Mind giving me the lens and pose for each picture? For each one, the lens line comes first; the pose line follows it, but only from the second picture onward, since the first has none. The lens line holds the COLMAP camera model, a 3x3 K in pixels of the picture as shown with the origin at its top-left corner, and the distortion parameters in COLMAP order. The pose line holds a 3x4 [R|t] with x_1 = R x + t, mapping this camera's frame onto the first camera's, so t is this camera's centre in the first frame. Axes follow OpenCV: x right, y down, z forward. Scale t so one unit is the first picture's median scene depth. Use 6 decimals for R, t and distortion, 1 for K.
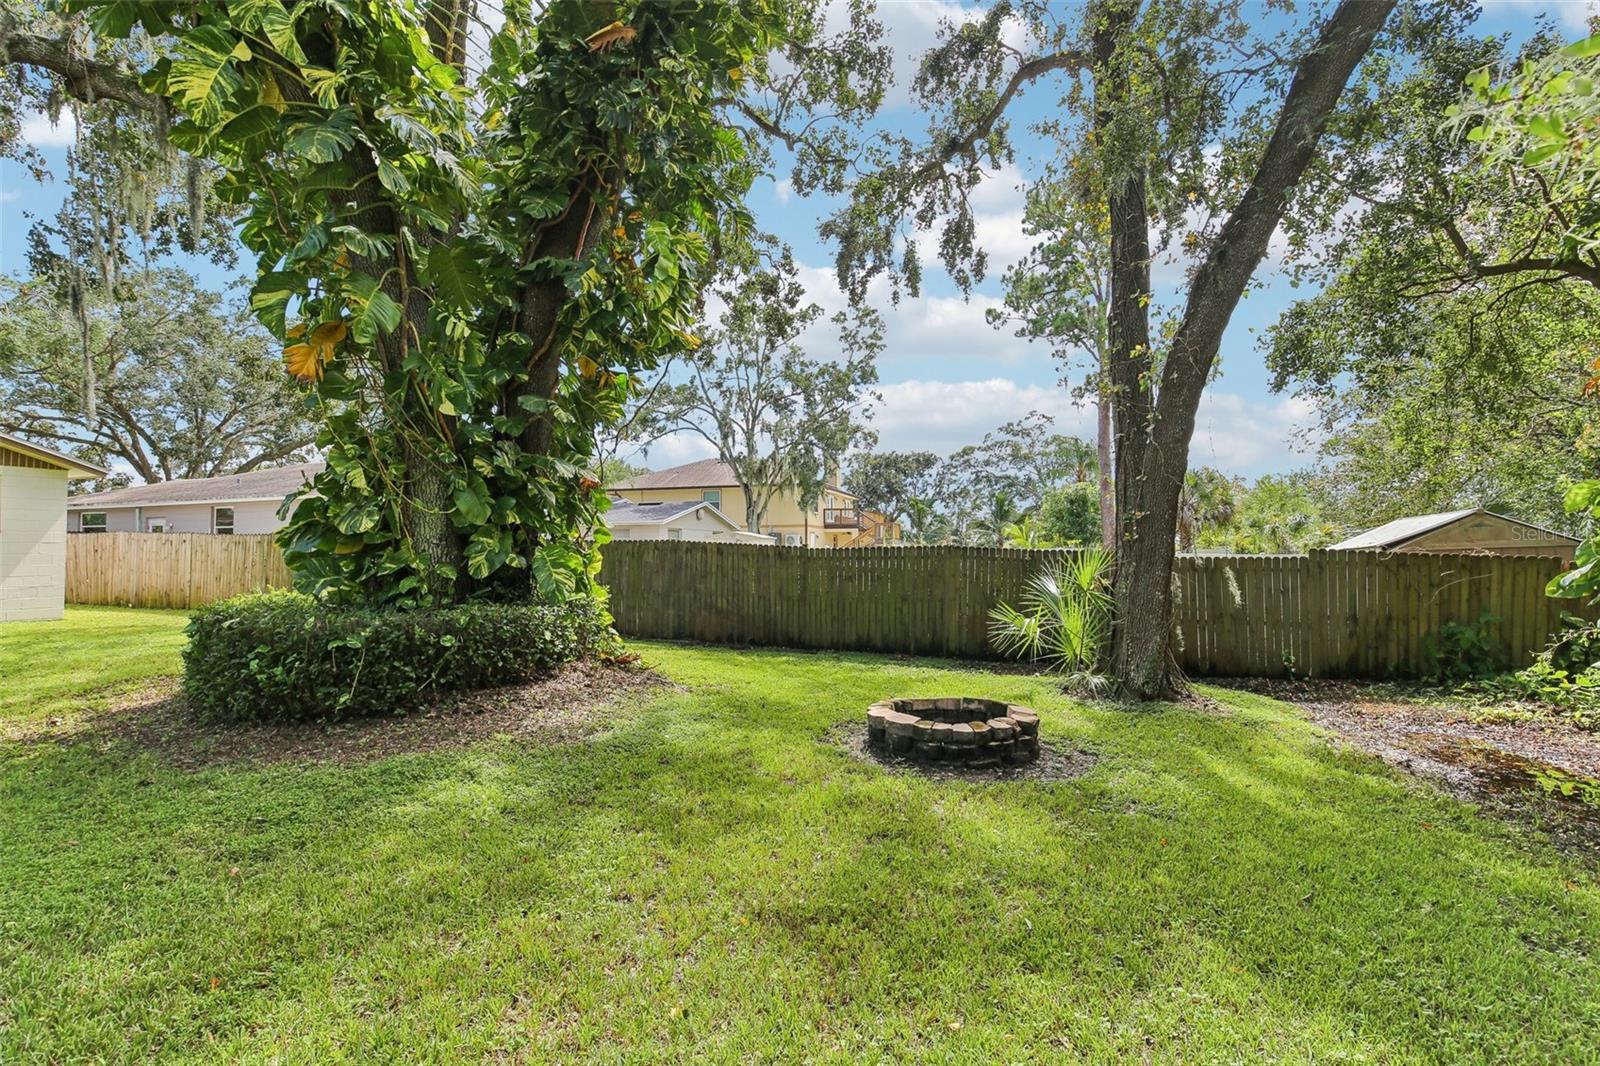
lens RADIAL K [[770.1, 0, 798.7], [0, 770.1, 529.4], [0, 0, 1]] dist [0.001461, 0.016614]
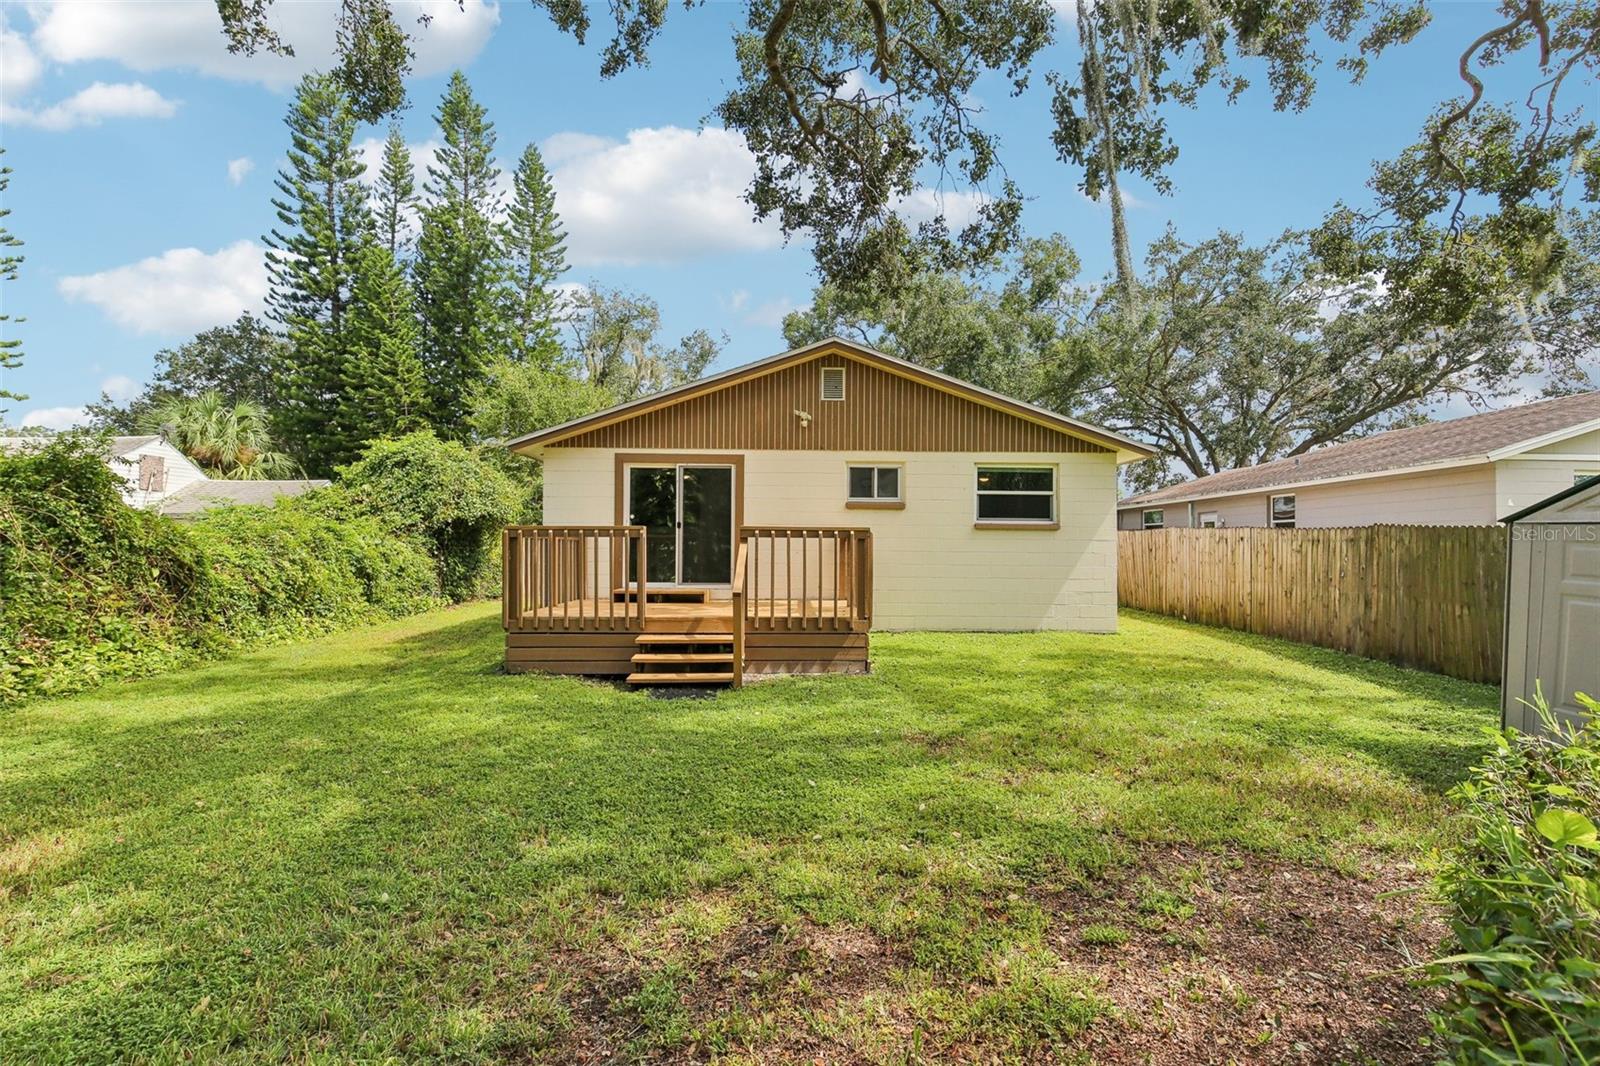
lens RADIAL K [[738.5, 0, 802.4], [0, 738.5, 529.6], [0, 0, 1]] dist [0.005745, -0.000020]
pose [[0.370486, -0.018290, -0.928658, -0.162737], [0.020138, 0.999729, -0.011656, 0.003806], [0.928620, -0.014383, 0.370754, 0.194802]]
